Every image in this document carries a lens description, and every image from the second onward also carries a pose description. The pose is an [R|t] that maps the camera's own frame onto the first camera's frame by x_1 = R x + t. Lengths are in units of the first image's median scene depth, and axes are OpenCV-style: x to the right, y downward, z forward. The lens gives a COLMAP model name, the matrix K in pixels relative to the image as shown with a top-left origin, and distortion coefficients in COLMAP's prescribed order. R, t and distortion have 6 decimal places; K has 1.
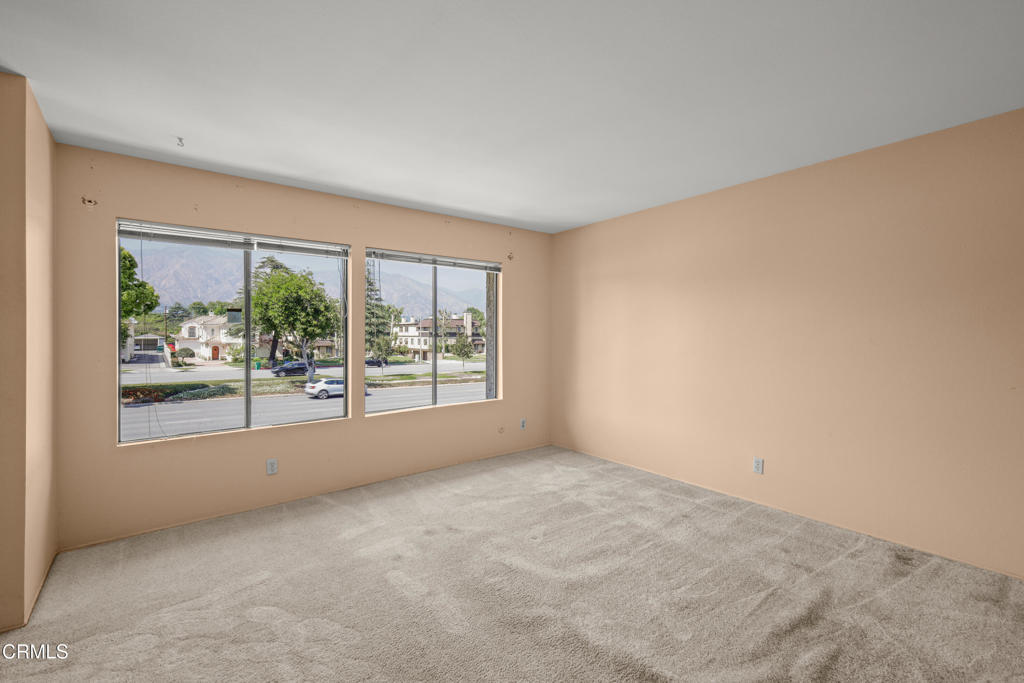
lens RADIAL K [[438.5, 0, 514.3], [0, 438.5, 332.4], [0, 0, 1]] dist [-0.000831, -0.000566]
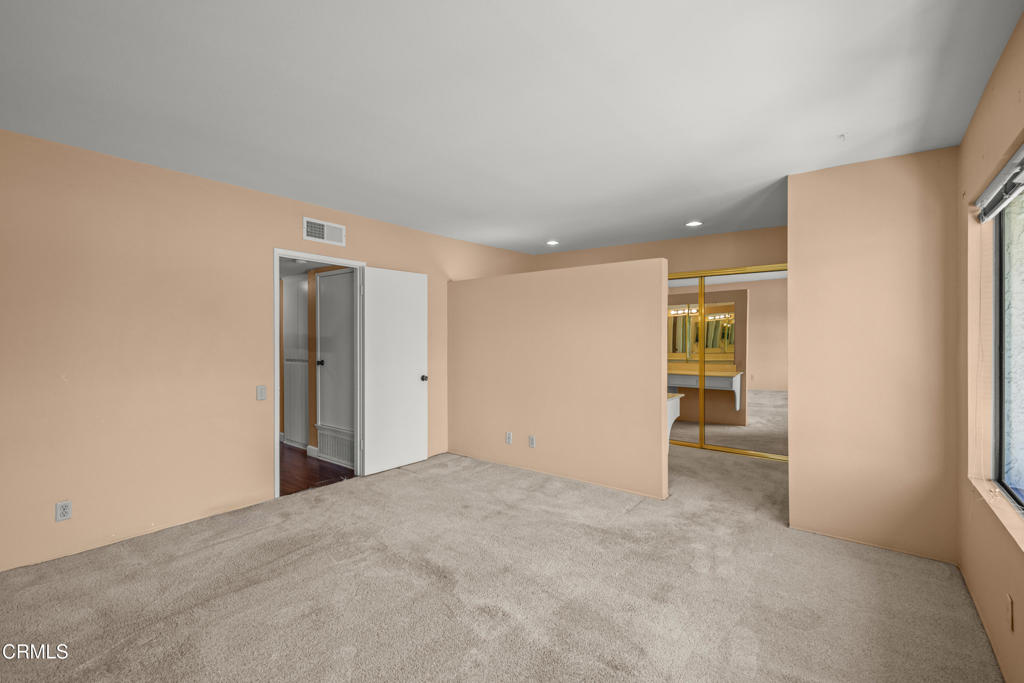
lens RADIAL K [[438.5, 0, 514.4], [0, 438.5, 338.1], [0, 0, 1]] dist [-0.000831, -0.000566]
pose [[-0.968527, -0.003062, -0.248890, 0.109237], [-0.004392, 0.999979, 0.004790, -0.002529], [0.248870, 0.005733, -0.968520, 1.177760]]
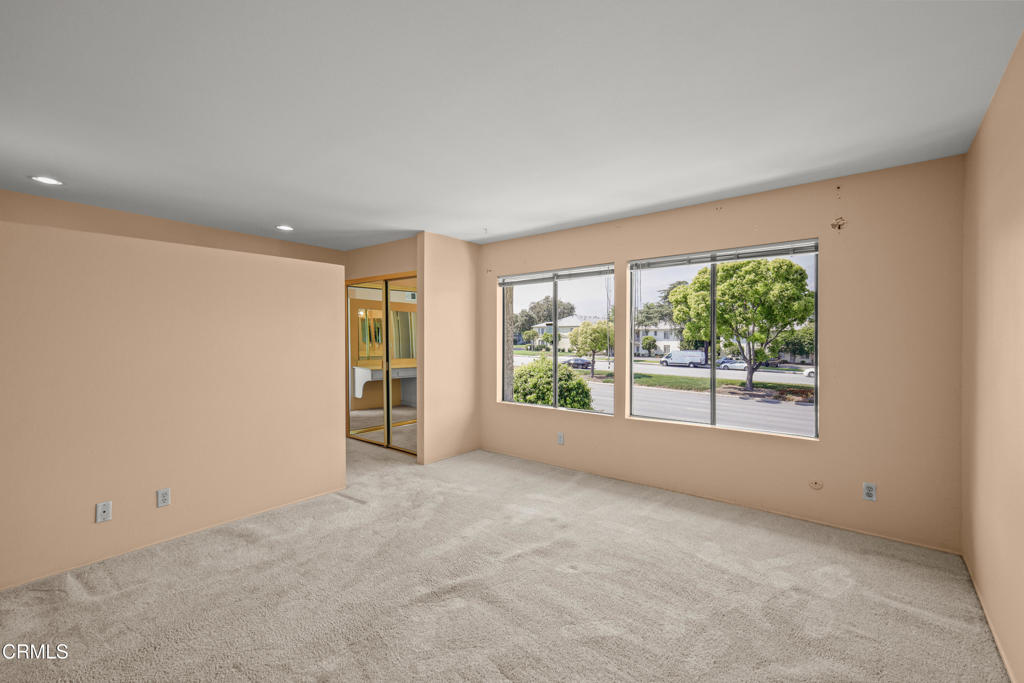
lens RADIAL K [[438.5, 0, 515.7], [0, 438.5, 342.3], [0, 0, 1]] dist [-0.000831, -0.000566]
pose [[0.219662, 0.010909, -0.975515, 0.662999], [-0.000829, 0.999939, 0.010995, -0.006988], [0.975576, -0.001607, 0.219657, 0.502551]]
